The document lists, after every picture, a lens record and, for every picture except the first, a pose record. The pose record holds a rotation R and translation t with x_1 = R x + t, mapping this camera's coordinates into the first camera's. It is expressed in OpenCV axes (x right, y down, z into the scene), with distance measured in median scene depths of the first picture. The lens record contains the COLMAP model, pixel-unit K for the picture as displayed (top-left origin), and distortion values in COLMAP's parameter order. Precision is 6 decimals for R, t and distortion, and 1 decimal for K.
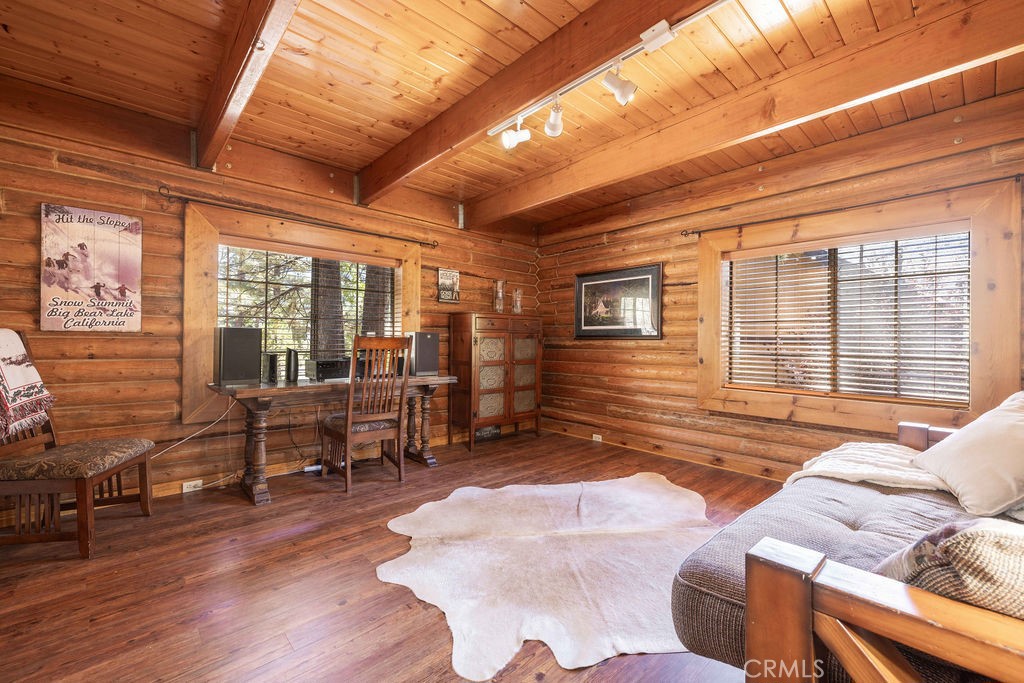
lens RADIAL K [[430.6, 0, 510.9], [0, 430.6, 339.1], [0, 0, 1]] dist [0.001769, 0.000703]
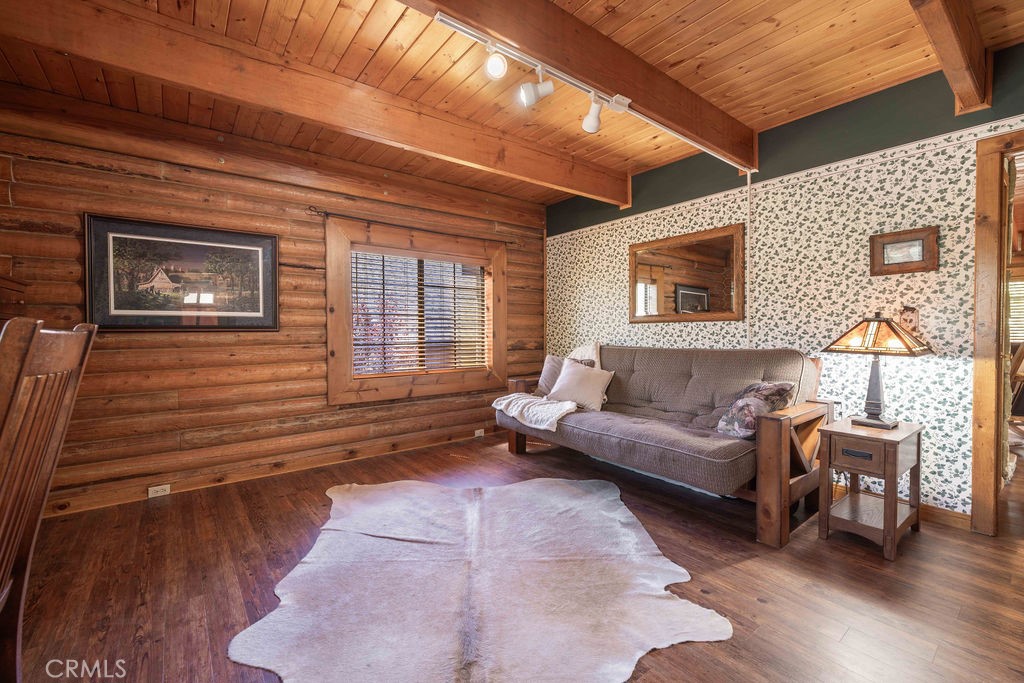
lens RADIAL K [[430.6, 0, 510.7], [0, 430.6, 338.8], [0, 0, 1]] dist [0.001769, 0.000703]
pose [[0.071123, -0.024465, 0.997167, -0.446100], [0.006102, 0.999691, 0.024092, -0.001430], [-0.997449, 0.004371, 0.071250, 0.536309]]
